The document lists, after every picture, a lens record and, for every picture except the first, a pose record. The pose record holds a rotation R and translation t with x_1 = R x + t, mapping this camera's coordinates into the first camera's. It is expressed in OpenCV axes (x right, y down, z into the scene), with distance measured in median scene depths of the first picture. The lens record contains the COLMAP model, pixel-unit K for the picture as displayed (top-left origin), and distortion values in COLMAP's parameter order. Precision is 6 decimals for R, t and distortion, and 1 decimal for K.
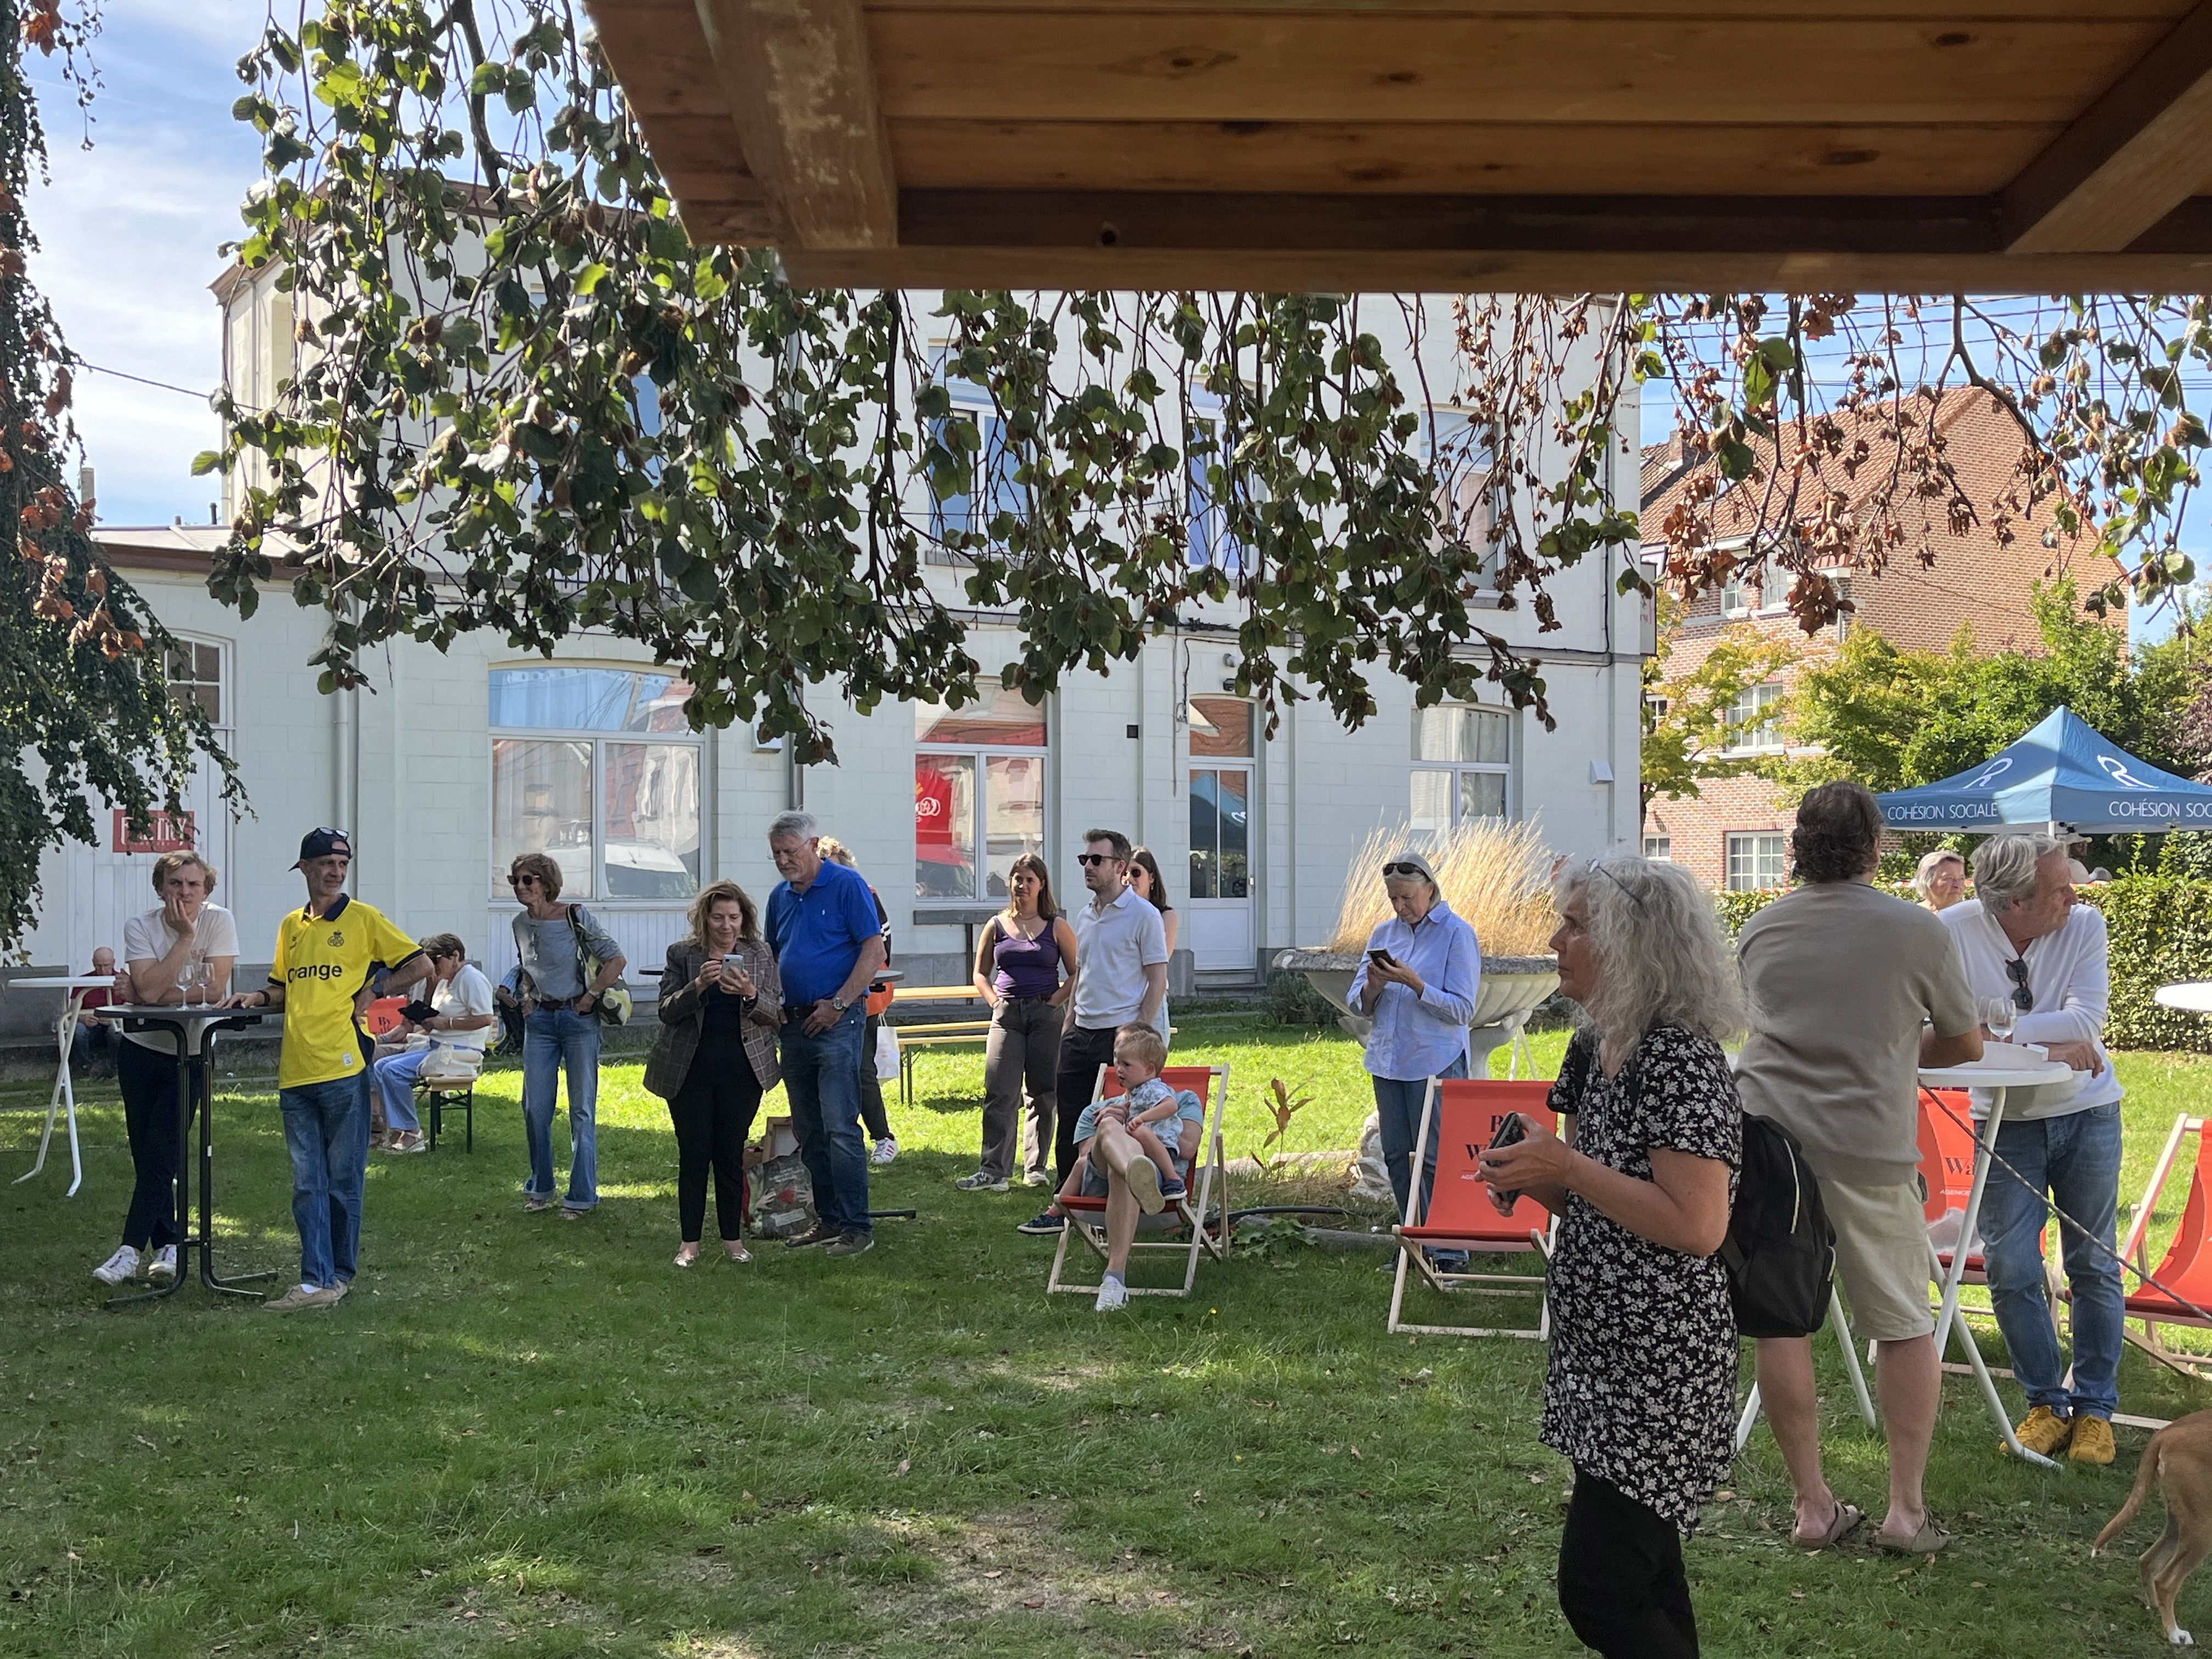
lens RADIAL K [[2422.9, 0, 1106.0], [0, 2422.9, 829.5], [0, 0, 1]] dist [0.051196, -0.007172]
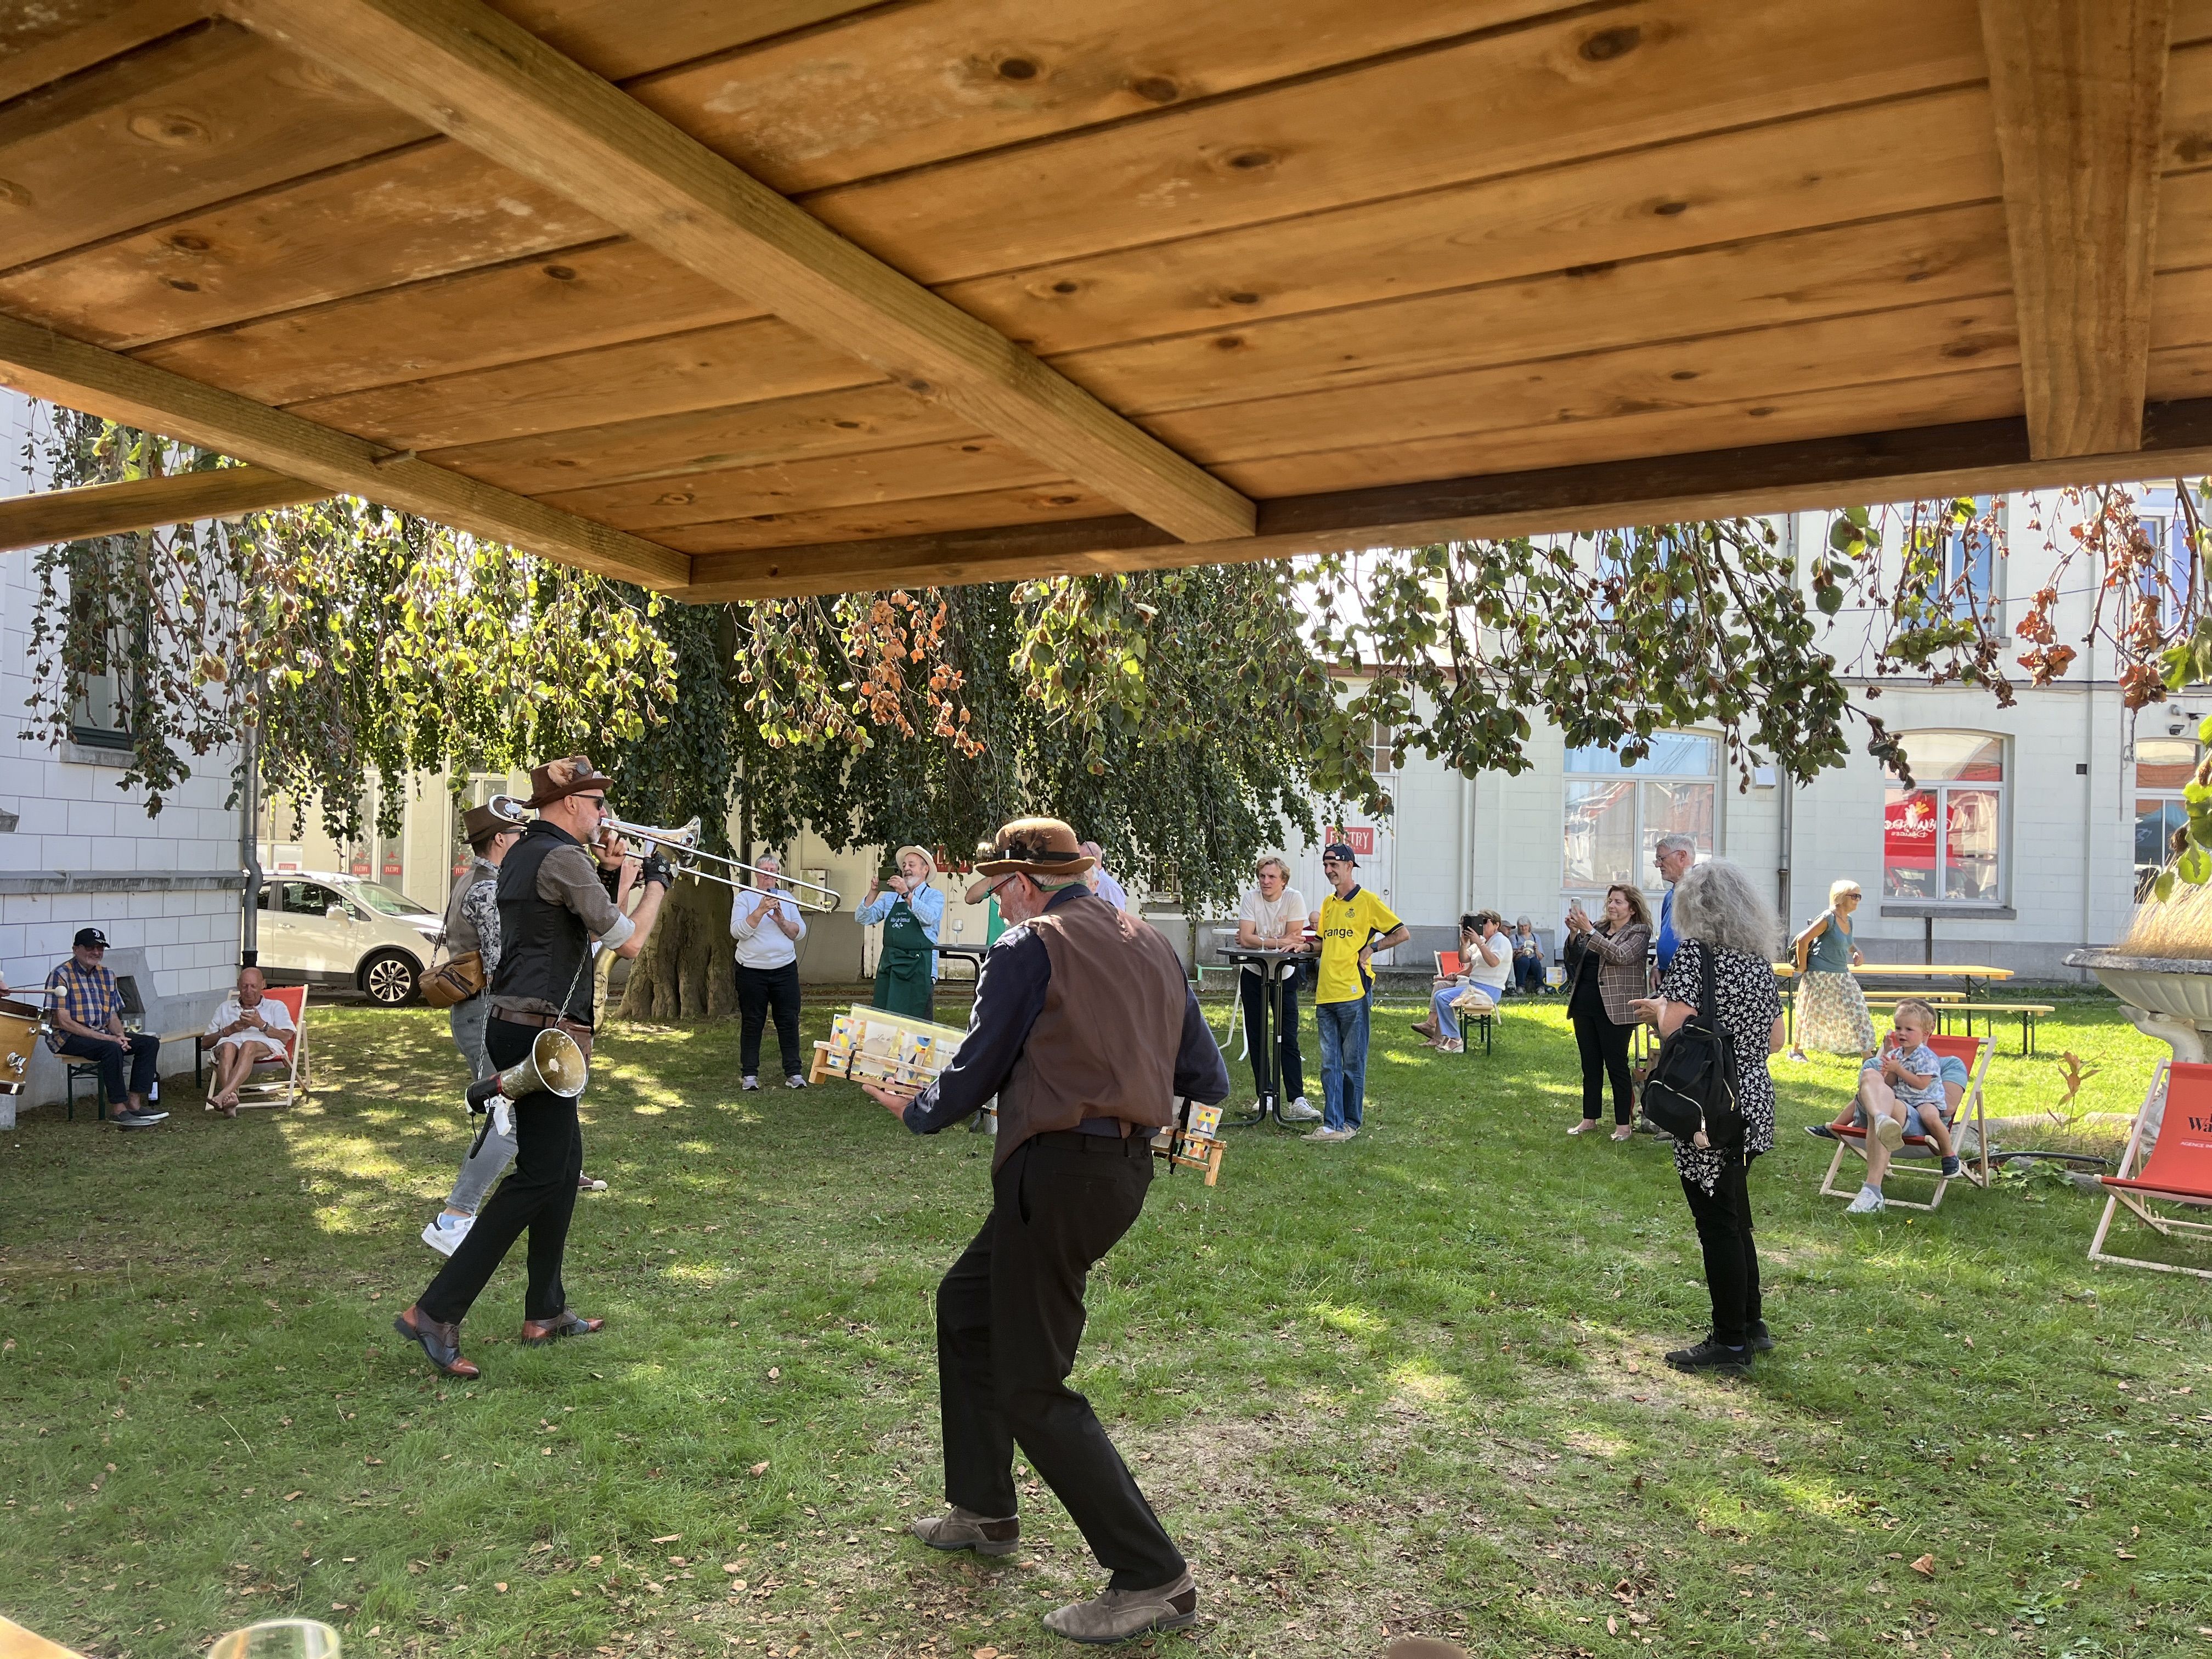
lens RADIAL K [[1645.1, 0, 1106.0], [0, 1645.1, 829.5], [0, 0, 1]] dist [0.044324, -0.008586]
pose [[0.839618, 0.006712, -0.543136, 0.134674], [-0.009600, 0.999951, -0.002483, -0.005443], [0.543092, 0.007299, 0.839641, 0.005980]]
